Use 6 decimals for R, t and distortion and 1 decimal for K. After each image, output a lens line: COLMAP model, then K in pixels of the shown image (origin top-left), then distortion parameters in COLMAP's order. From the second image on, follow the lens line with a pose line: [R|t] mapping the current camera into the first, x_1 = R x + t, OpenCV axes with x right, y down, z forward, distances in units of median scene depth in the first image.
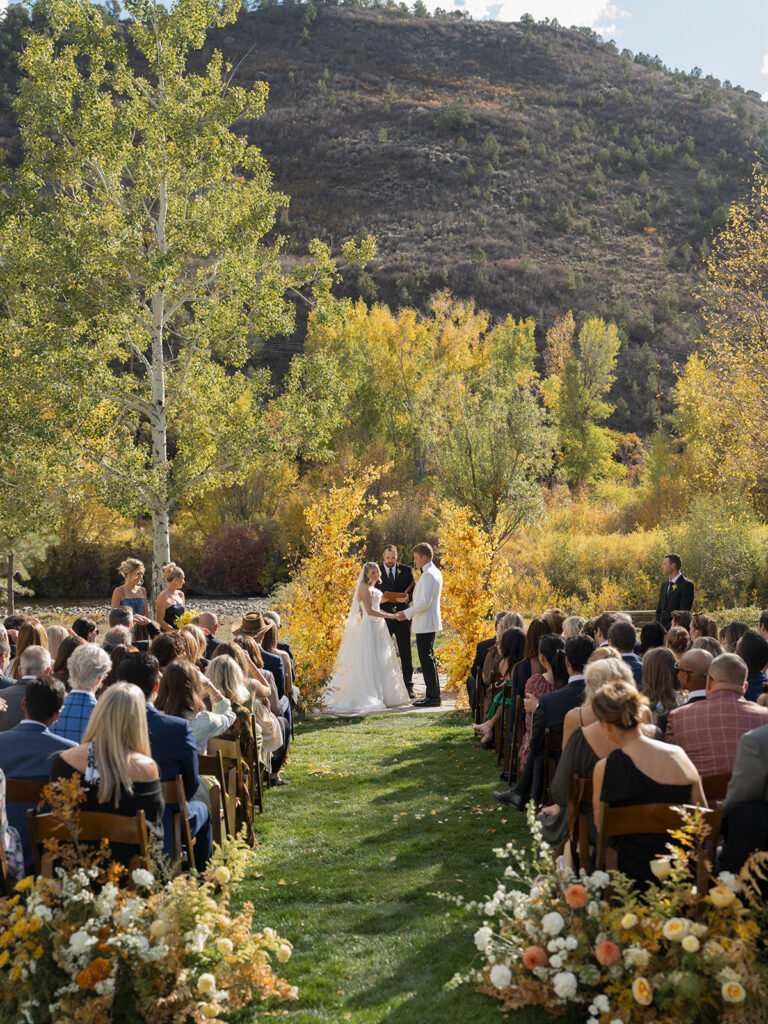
lens RADIAL K [[1402.6, 0, 384.0], [0, 1402.6, 512.0], [0, 0, 1]] dist [-0.104312, 0.113177]
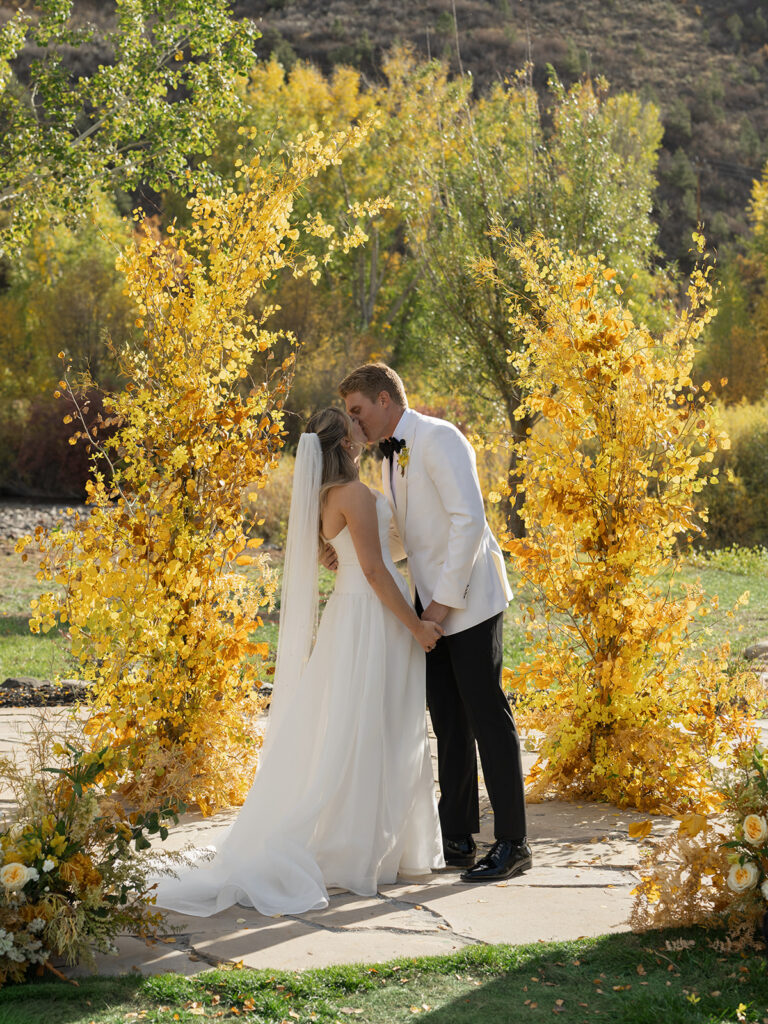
lens RADIAL K [[1402.6, 0, 384.0], [0, 1402.6, 512.0], [0, 0, 1]] dist [-0.104312, 0.113177]
pose [[0.997731, 0.012217, 0.066202, -0.006038], [-0.016795, 0.997473, 0.069040, 0.015493], [-0.065192, -0.069995, 0.995415, 0.281827]]
